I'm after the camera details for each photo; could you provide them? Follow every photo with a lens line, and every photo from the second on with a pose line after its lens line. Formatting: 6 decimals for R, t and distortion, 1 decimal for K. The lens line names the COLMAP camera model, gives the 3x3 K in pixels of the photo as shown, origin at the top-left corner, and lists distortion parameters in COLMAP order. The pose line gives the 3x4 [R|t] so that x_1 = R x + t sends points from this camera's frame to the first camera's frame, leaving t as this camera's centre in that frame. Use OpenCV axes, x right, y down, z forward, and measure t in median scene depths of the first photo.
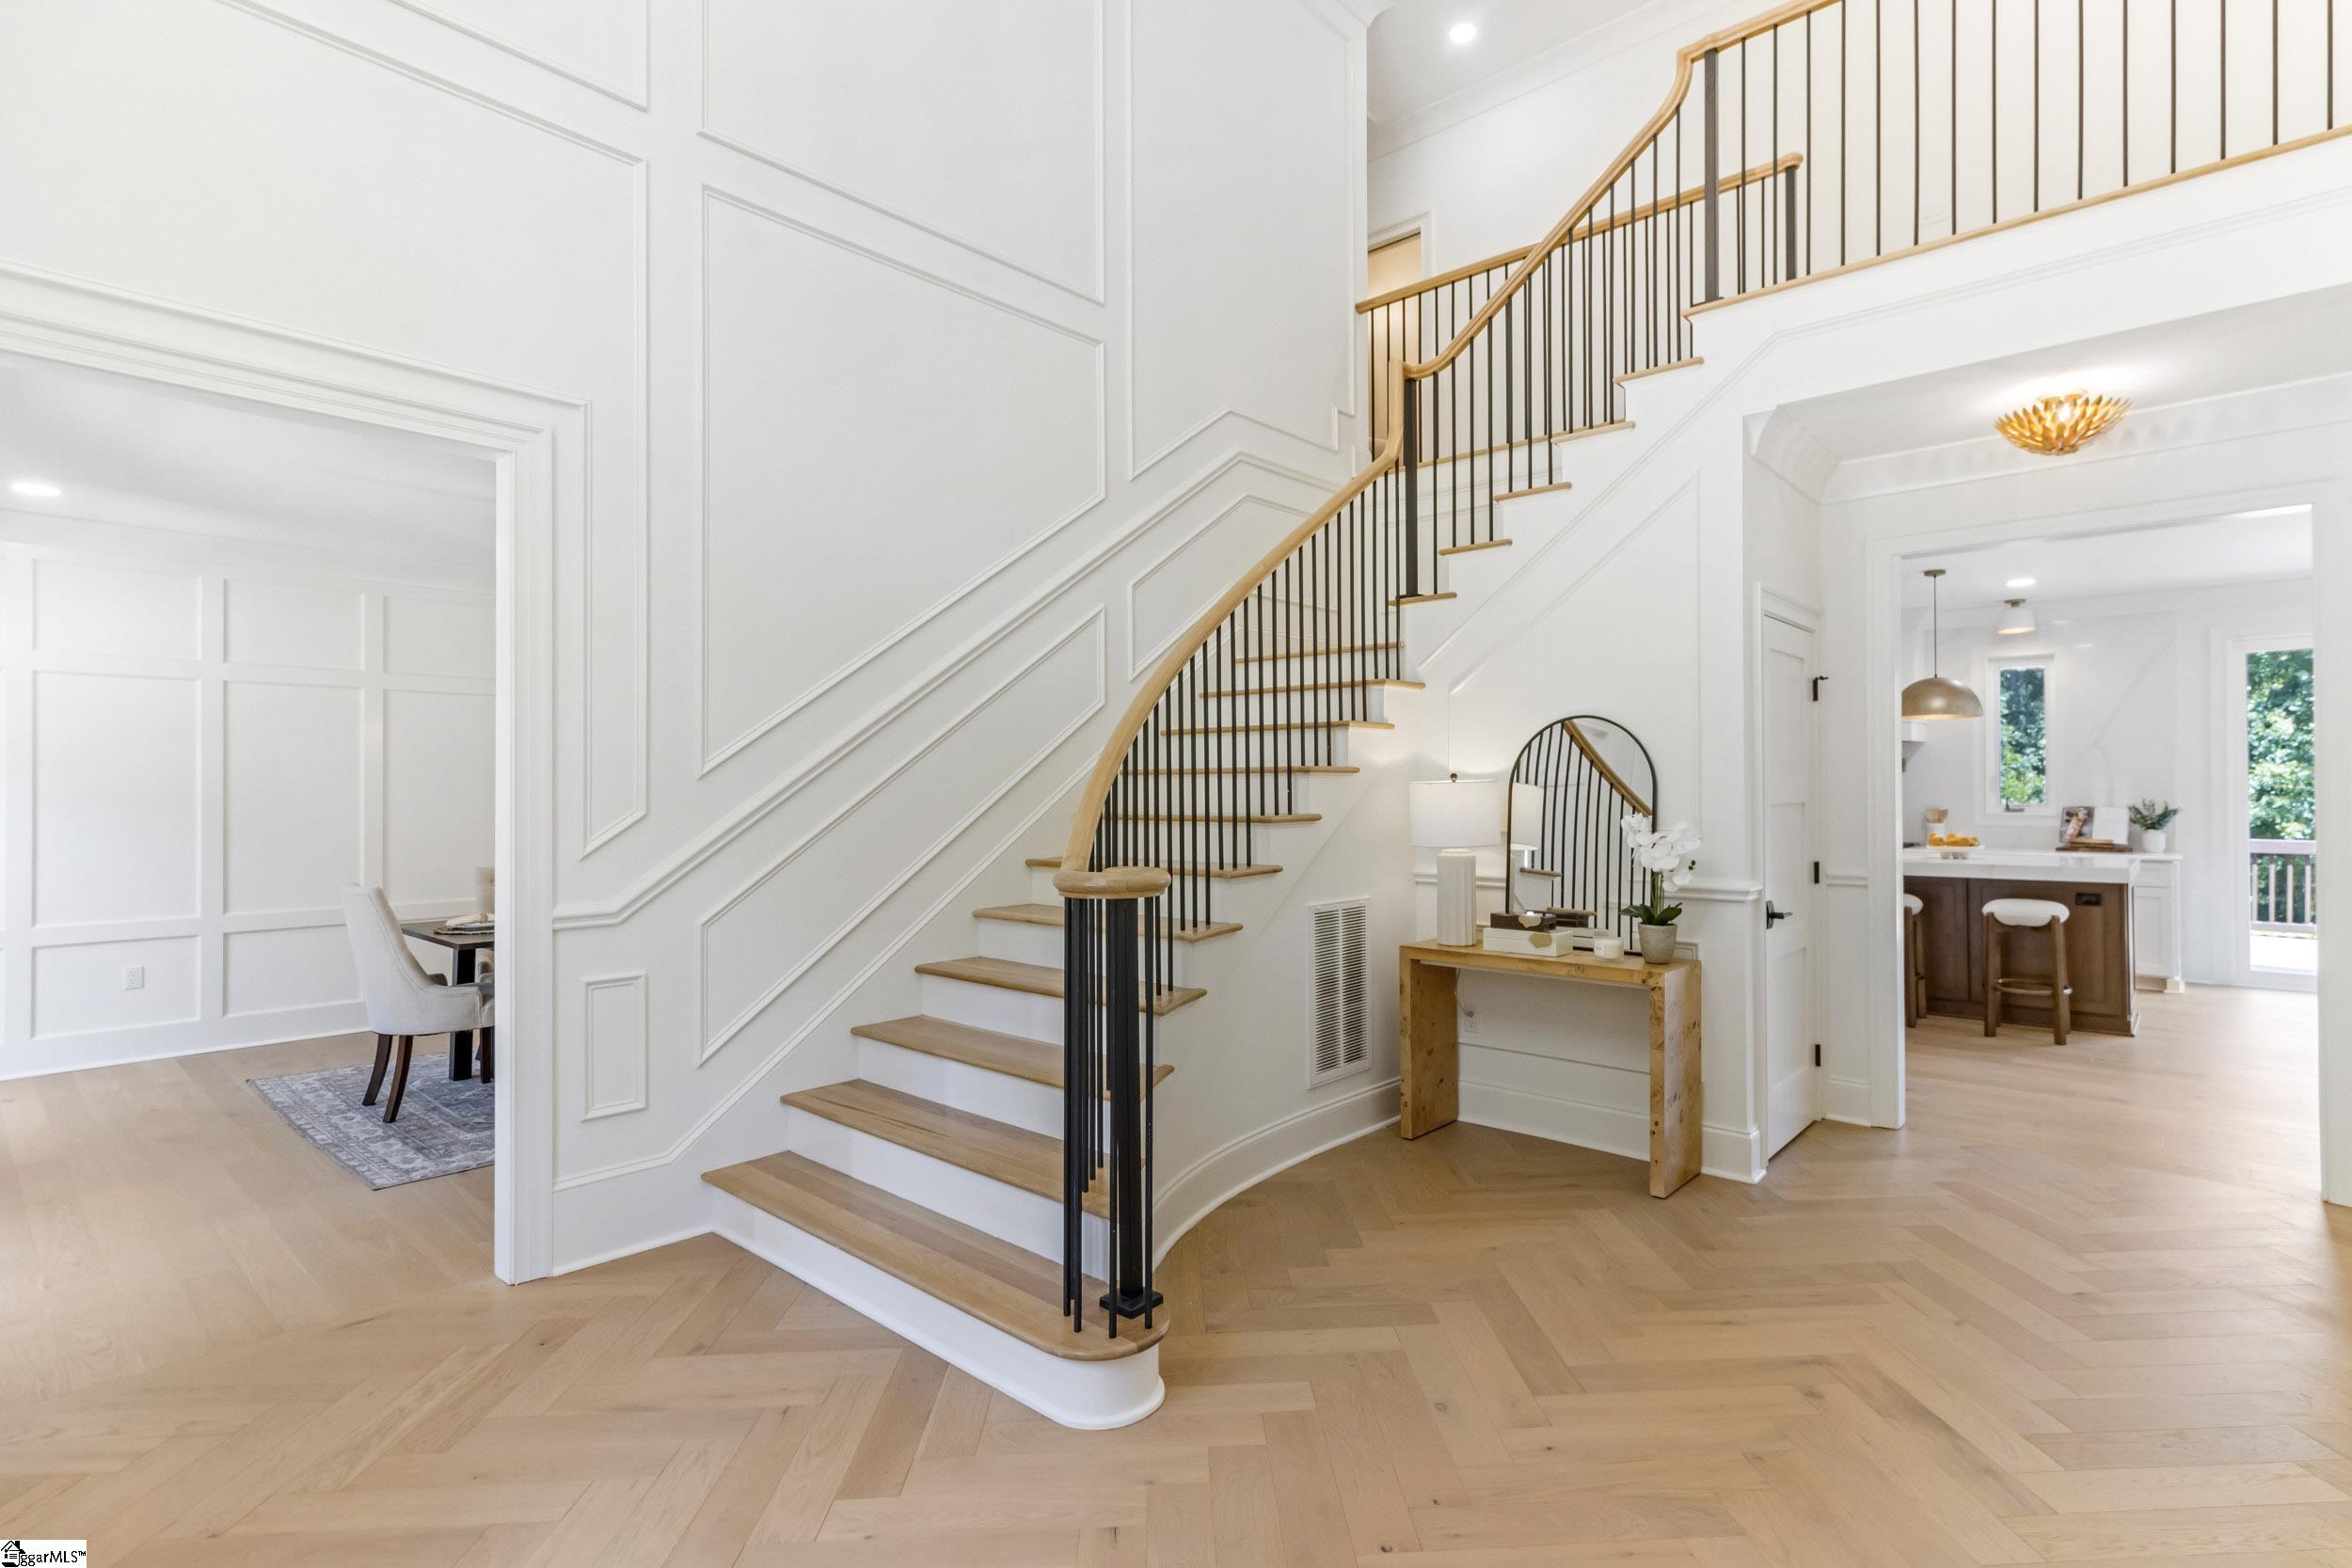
lens RADIAL K [[1124.7, 0, 1176.0], [0, 1124.7, 784.0], [0, 0, 1]] dist [0.012776, -0.000494]
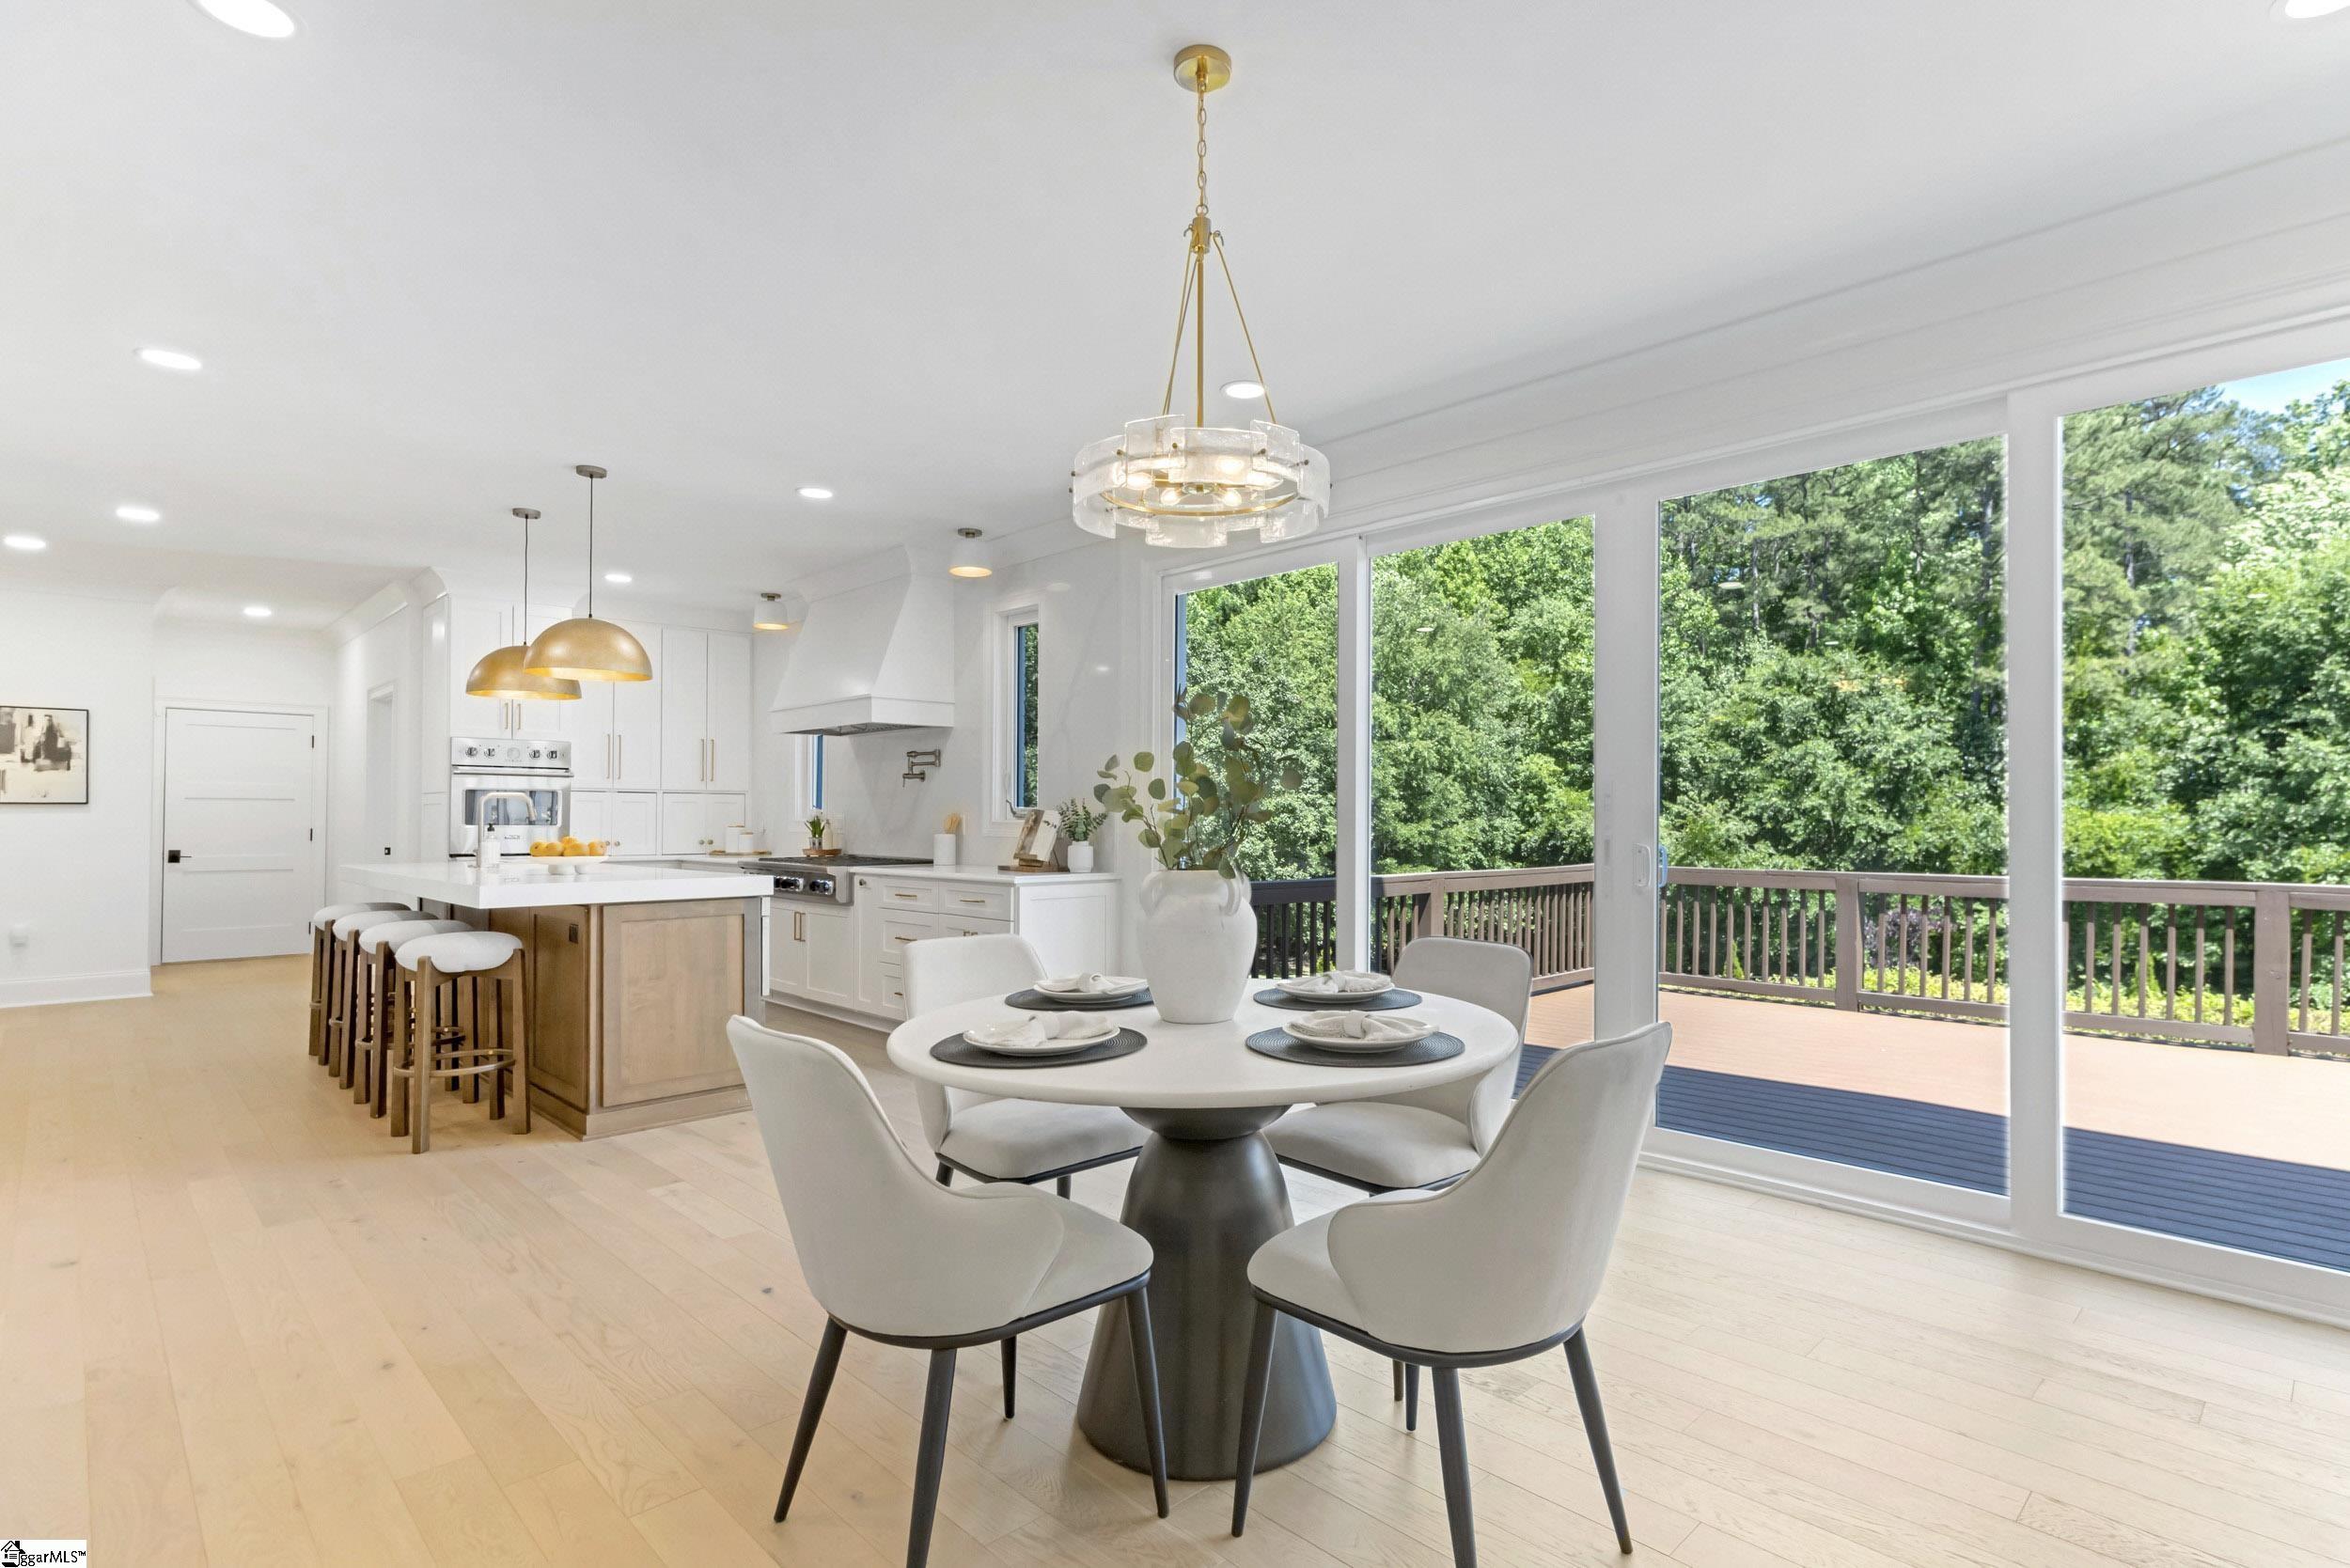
lens RADIAL K [[1153.6, 0, 1178.4], [0, 1153.6, 807.2], [0, 0, 1]] dist [0.014185, 0.000720]
pose [[0.998621, 0.006505, -0.052098, 0.935598], [-0.006845, 0.999956, -0.006356, 0.022660], [0.052054, 0.006704, 0.998622, 0.258833]]
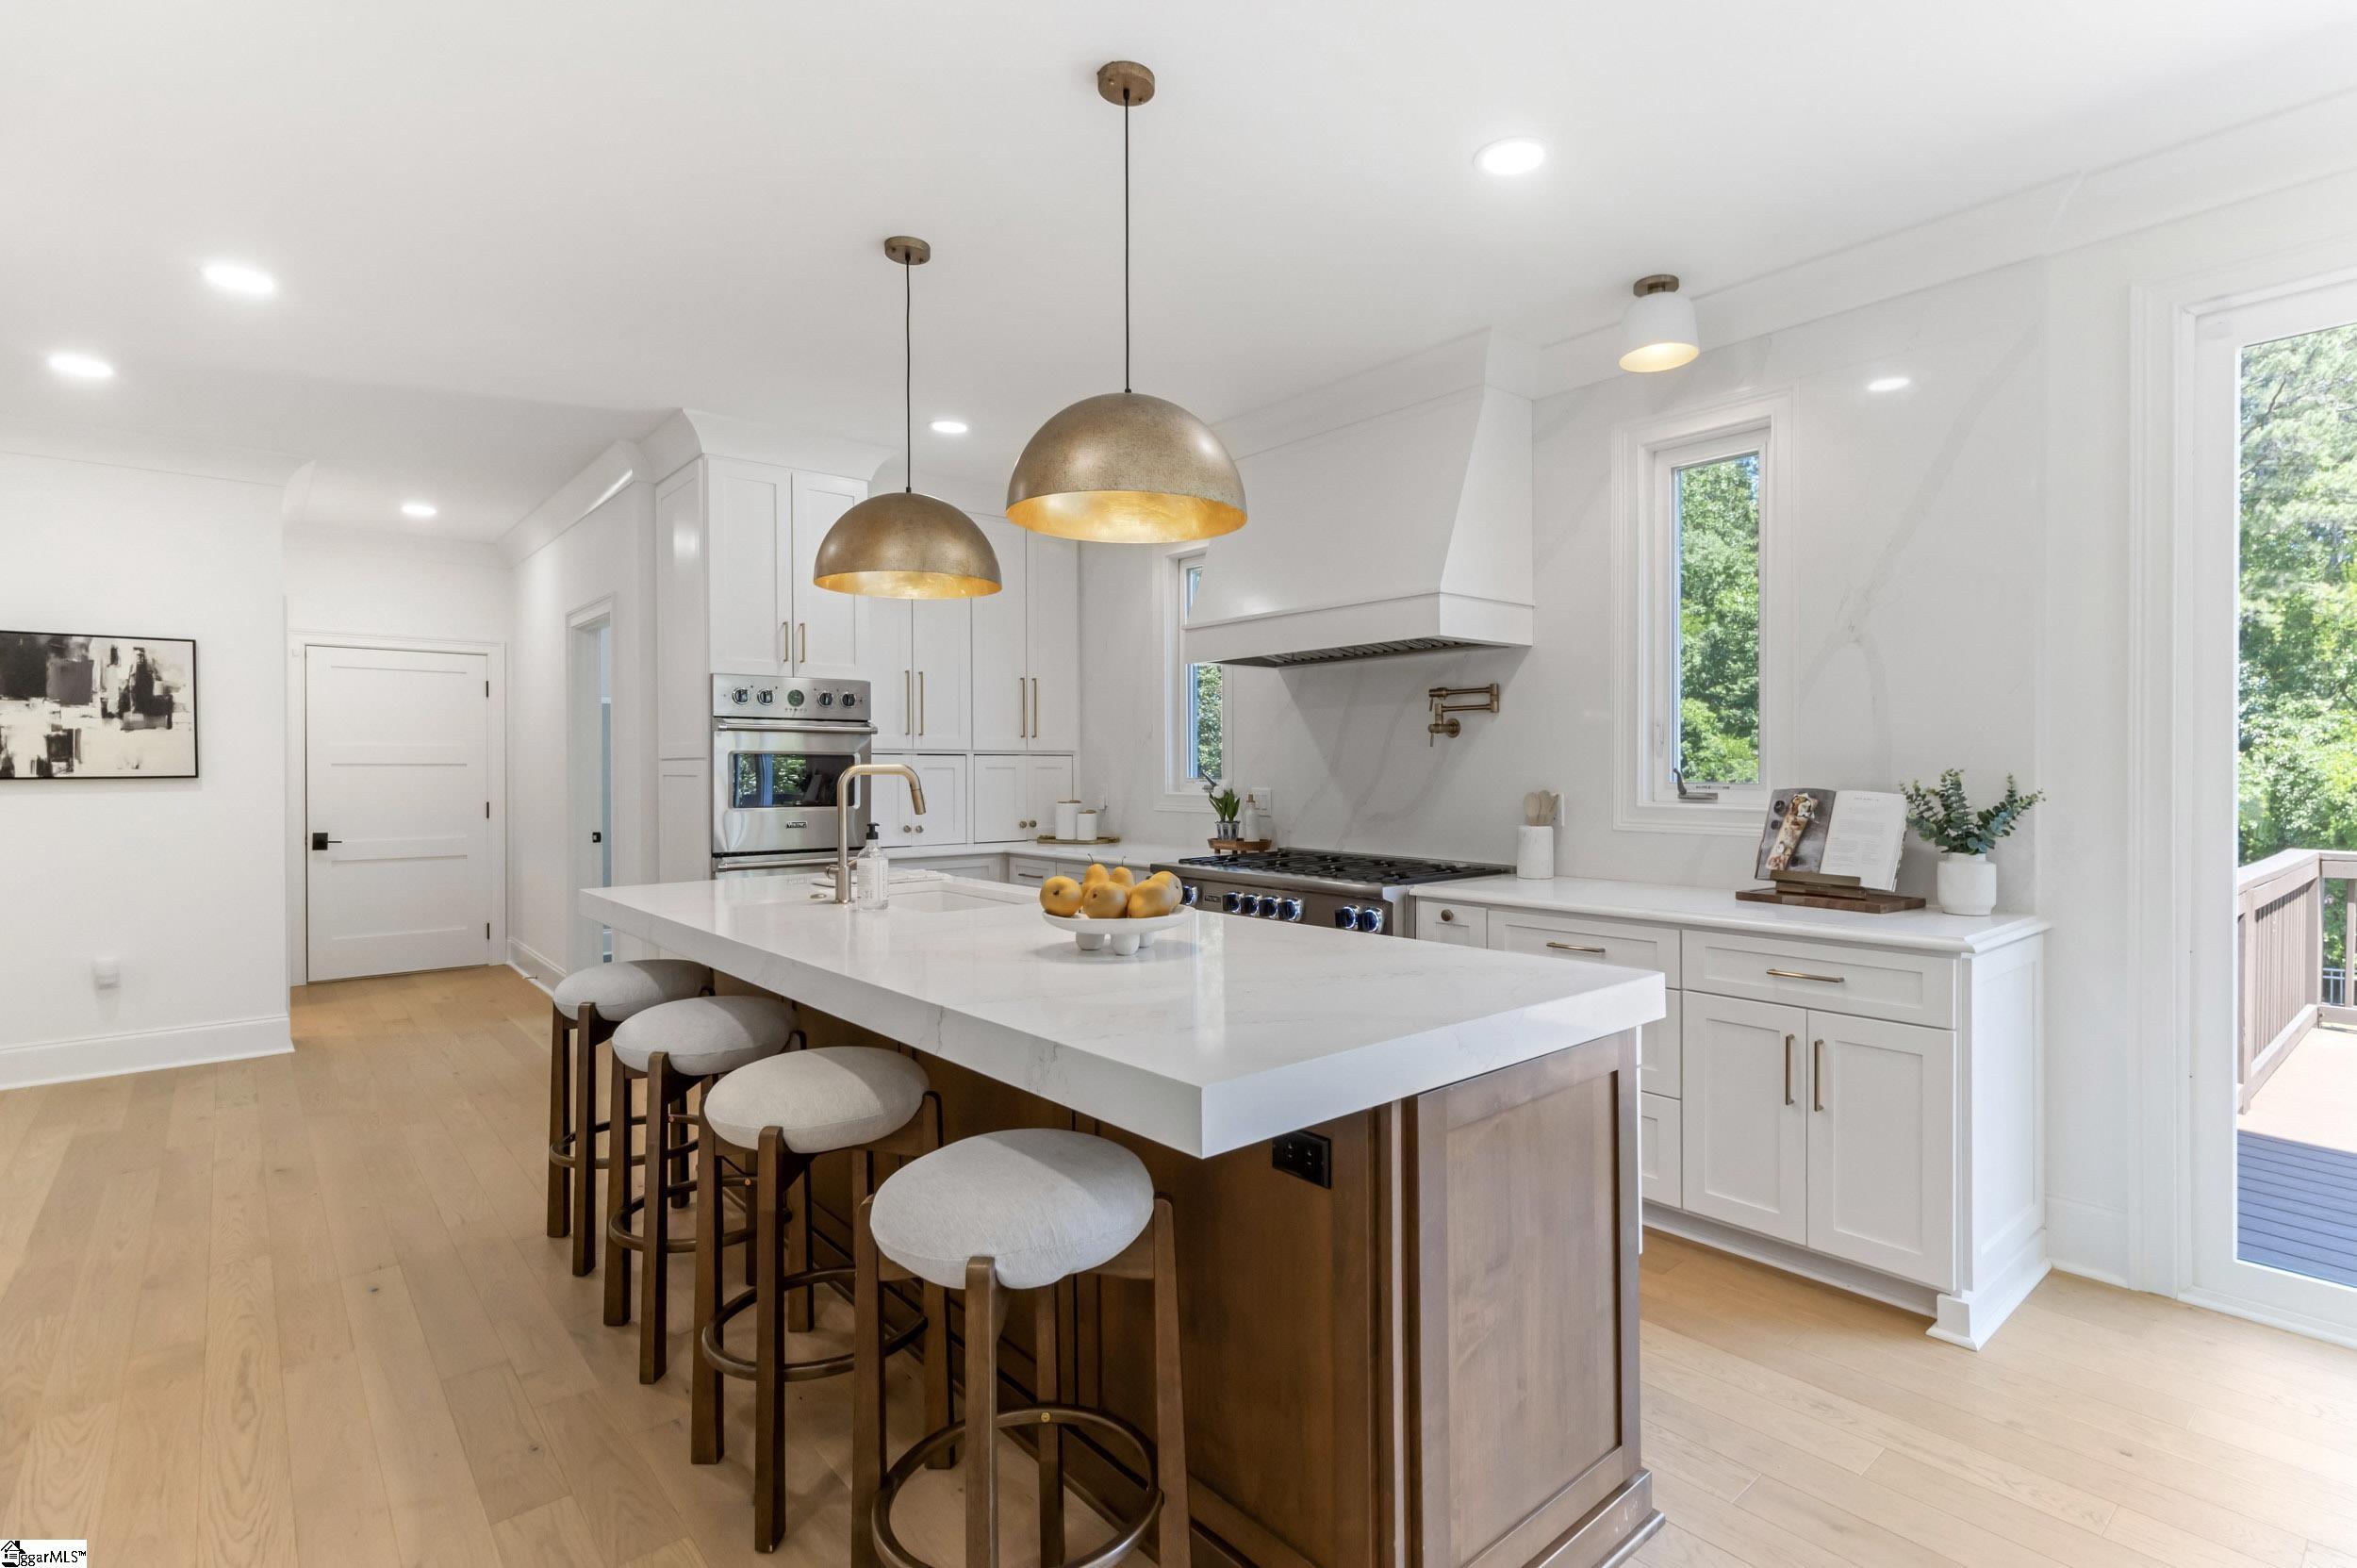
lens RADIAL K [[1127.3, 0, 1178.5], [0, 1127.3, 784.0], [0, 0, 1]] dist [0.012776, -0.000494]
pose [[0.993089, 0.003946, -0.117296, 0.629637], [-0.001784, 0.999827, 0.018529, 0.011295], [0.117349, -0.018192, 0.992924, 0.583125]]
